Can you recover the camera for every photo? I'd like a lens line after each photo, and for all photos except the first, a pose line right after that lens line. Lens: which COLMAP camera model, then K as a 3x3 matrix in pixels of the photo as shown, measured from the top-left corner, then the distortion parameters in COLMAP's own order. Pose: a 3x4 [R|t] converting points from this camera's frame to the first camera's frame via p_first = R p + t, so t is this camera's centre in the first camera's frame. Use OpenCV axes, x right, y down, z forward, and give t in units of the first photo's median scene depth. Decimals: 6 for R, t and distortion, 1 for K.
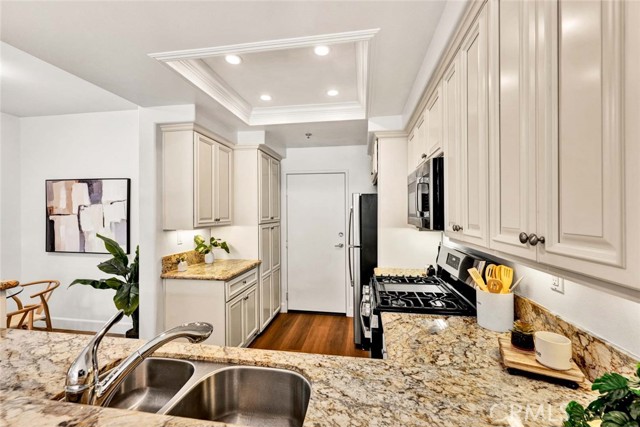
lens RADIAL K [[268.5, 0, 330.2], [0, 268.5, 212.1], [0, 0, 1]] dist [-0.016511, 0.000004]
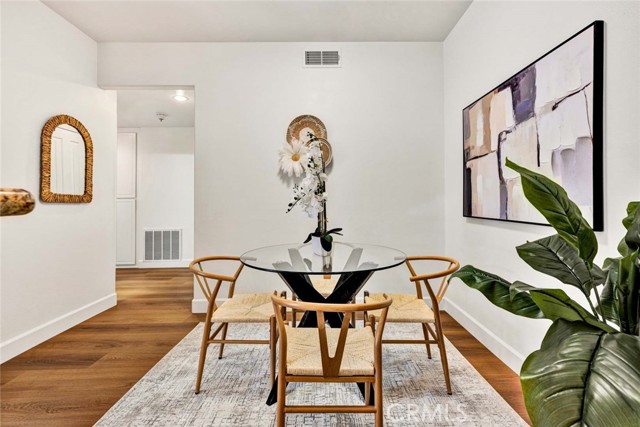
lens RADIAL K [[299.4, 0, 336.3], [0, 299.4, 199.0], [0, 0, 1]] dist [0.000155, 0.000326]
pose [[0.198494, -0.012385, -0.980024, -0.419394], [0.000805, 0.999922, -0.012473, 0.116937], [0.980102, 0.001687, 0.198488, 0.555468]]
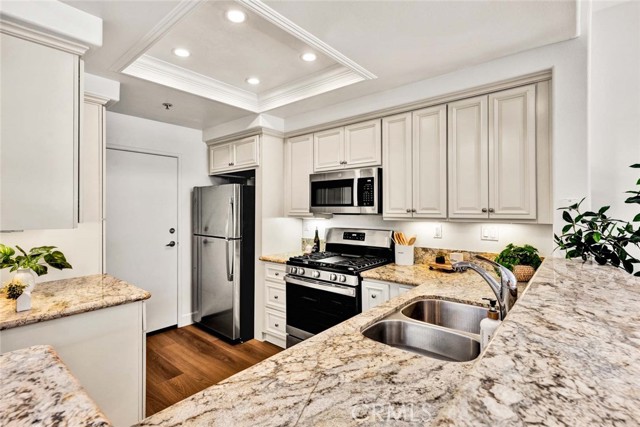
lens RADIAL K [[315.8, 0, 287.7], [0, 315.8, 210.4], [0, 0, 1]] dist [0.001395, 0.000393]
pose [[0.539922, 0.000558, 0.841715, -0.662622], [0.000390, 1.000000, -0.000912, 0.023267], [-0.841715, 0.000821, 0.539921, 0.194719]]
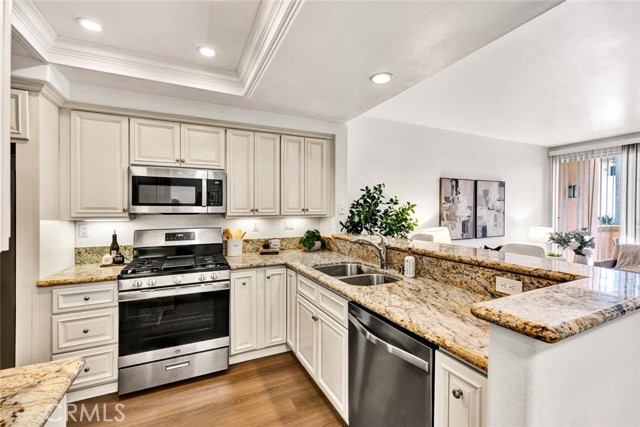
lens RADIAL K [[276.3, 0, 349.4], [0, 276.3, 210.2], [0, 0, 1]] dist [0.003655, 0.000293]
pose [[-0.612891, -0.000031, 0.790167, -0.706315], [0.003768, 0.999989, 0.002961, 0.022195], [-0.790158, 0.004792, -0.612884, 0.670105]]
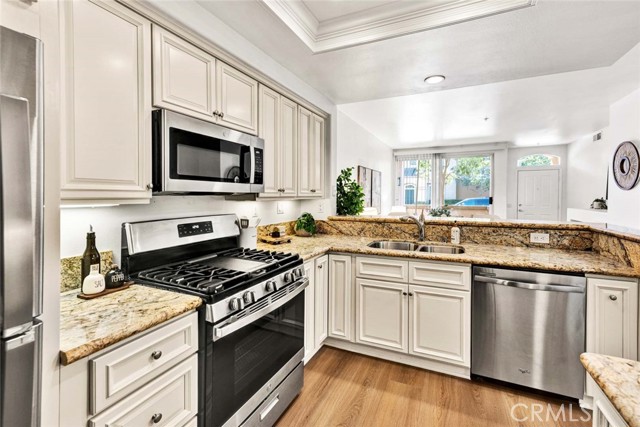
lens RADIAL K [[261.7, 0, 343.2], [0, 261.7, 196.1], [0, 0, 1]] dist [-0.000566, -0.000032]
pose [[-0.973477, -0.003401, 0.228761, -0.132717], [-0.001385, 0.999959, 0.008969, 0.032532], [-0.228783, 0.008414, -0.973441, 0.999170]]
